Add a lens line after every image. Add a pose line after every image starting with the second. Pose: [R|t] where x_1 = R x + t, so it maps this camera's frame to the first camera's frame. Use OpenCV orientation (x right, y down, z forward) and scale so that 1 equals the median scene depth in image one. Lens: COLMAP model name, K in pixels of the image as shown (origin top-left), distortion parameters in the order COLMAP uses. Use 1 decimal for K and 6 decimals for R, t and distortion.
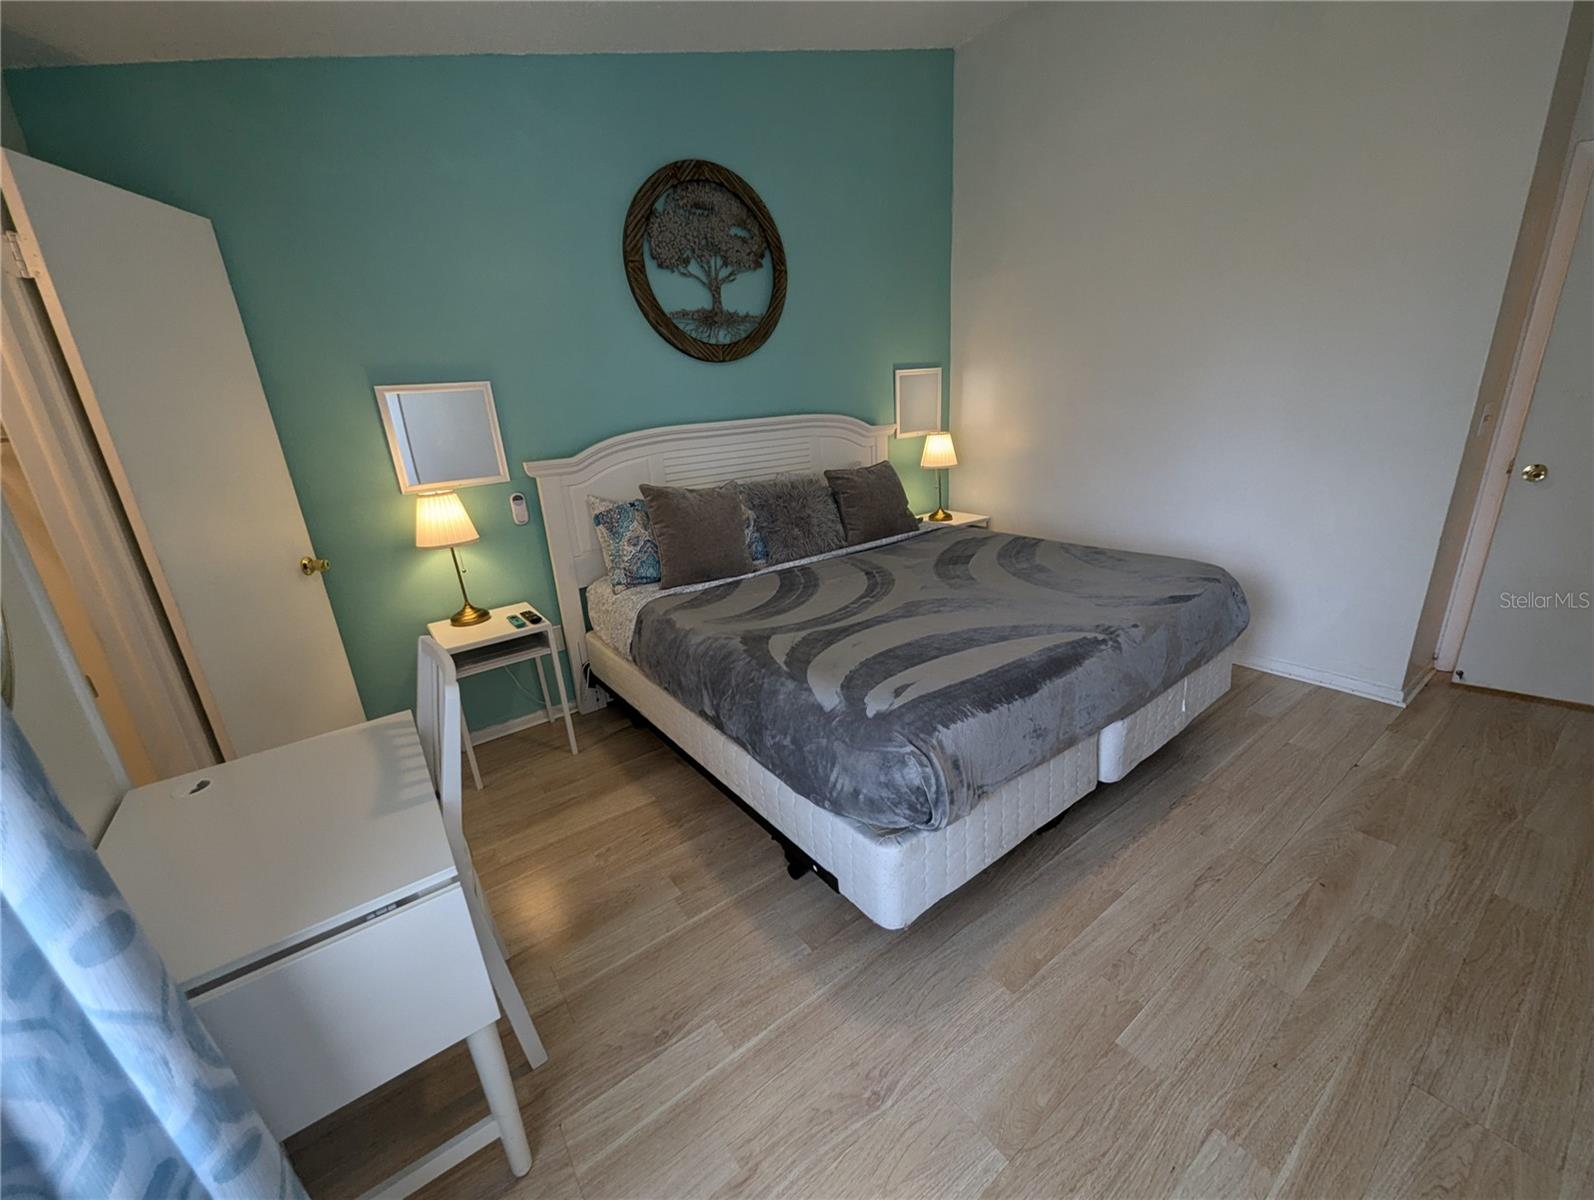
lens RADIAL K [[629.9, 0, 794.8], [0, 629.9, 599.6], [0, 0, 1]] dist [0.005155, -0.002810]
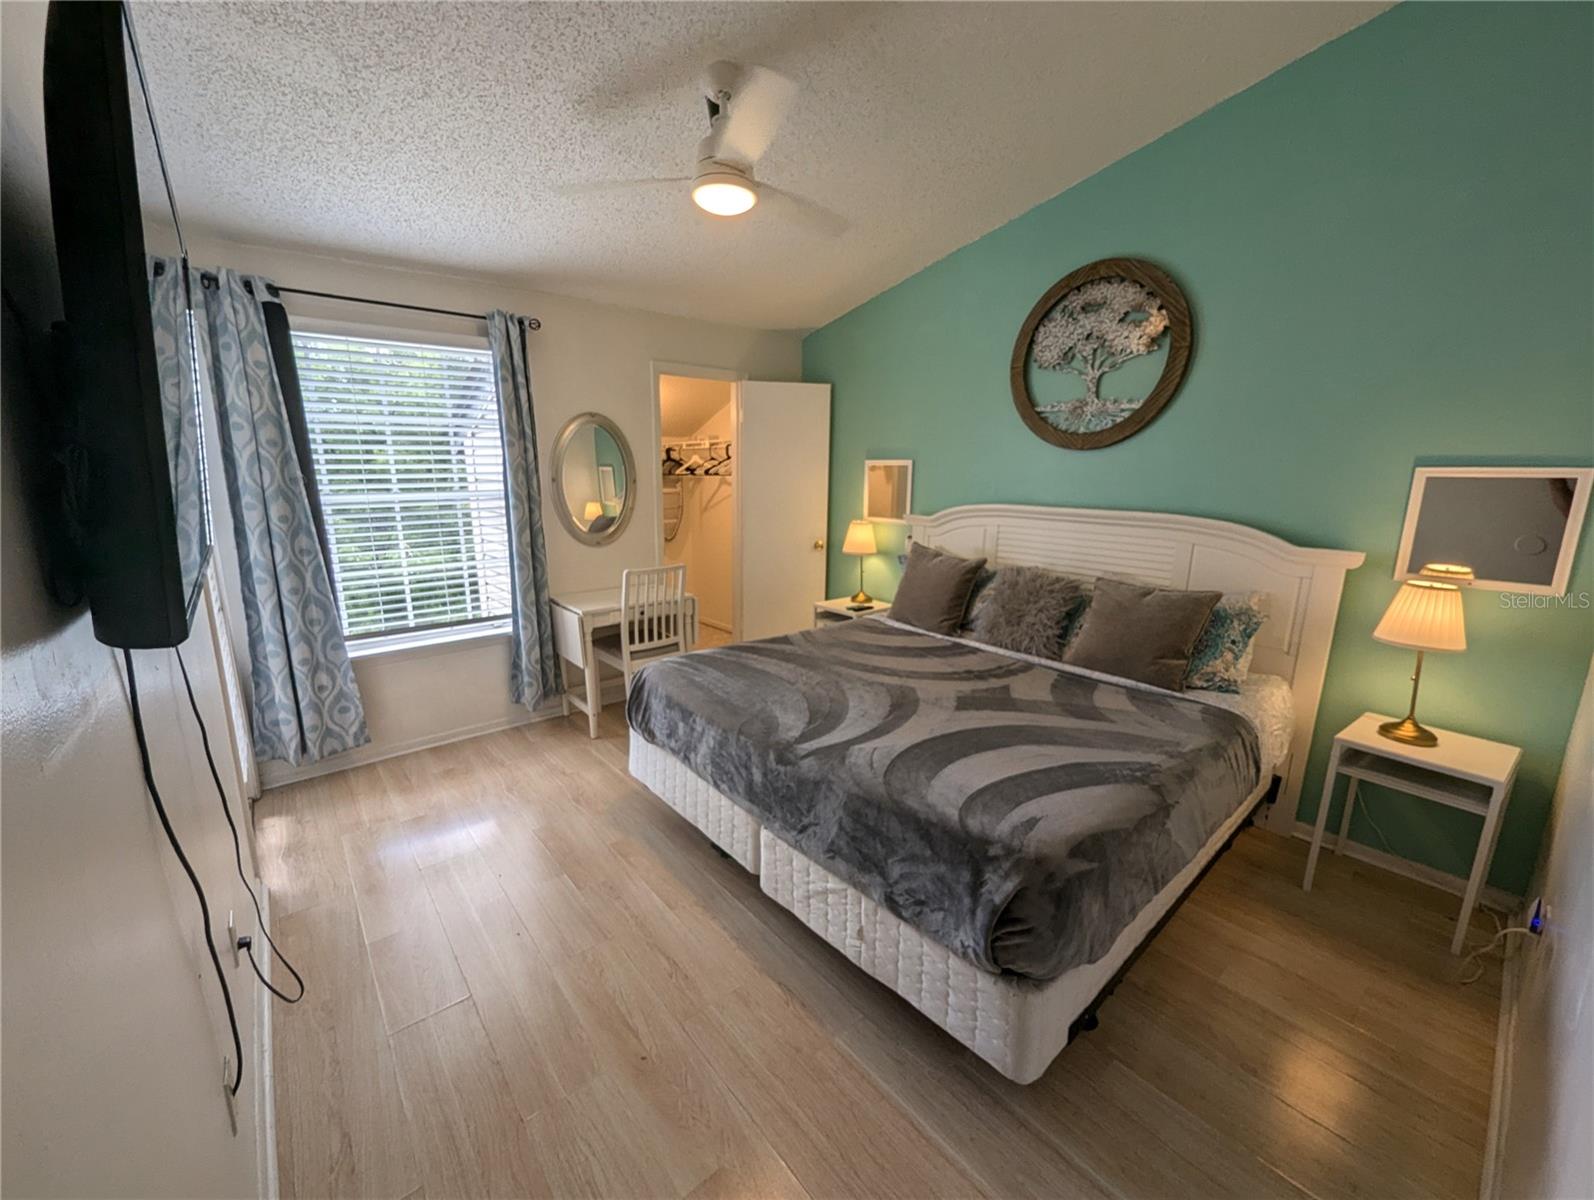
lens RADIAL K [[629.9, 0, 794.8], [0, 629.9, 599.6], [0, 0, 1]] dist [0.005155, -0.002810]
pose [[0.063999, 0.270469, -0.960599, 0.971325], [-0.317712, 0.918010, 0.237310, -0.281616], [0.946025, 0.290007, 0.144683, 0.553087]]
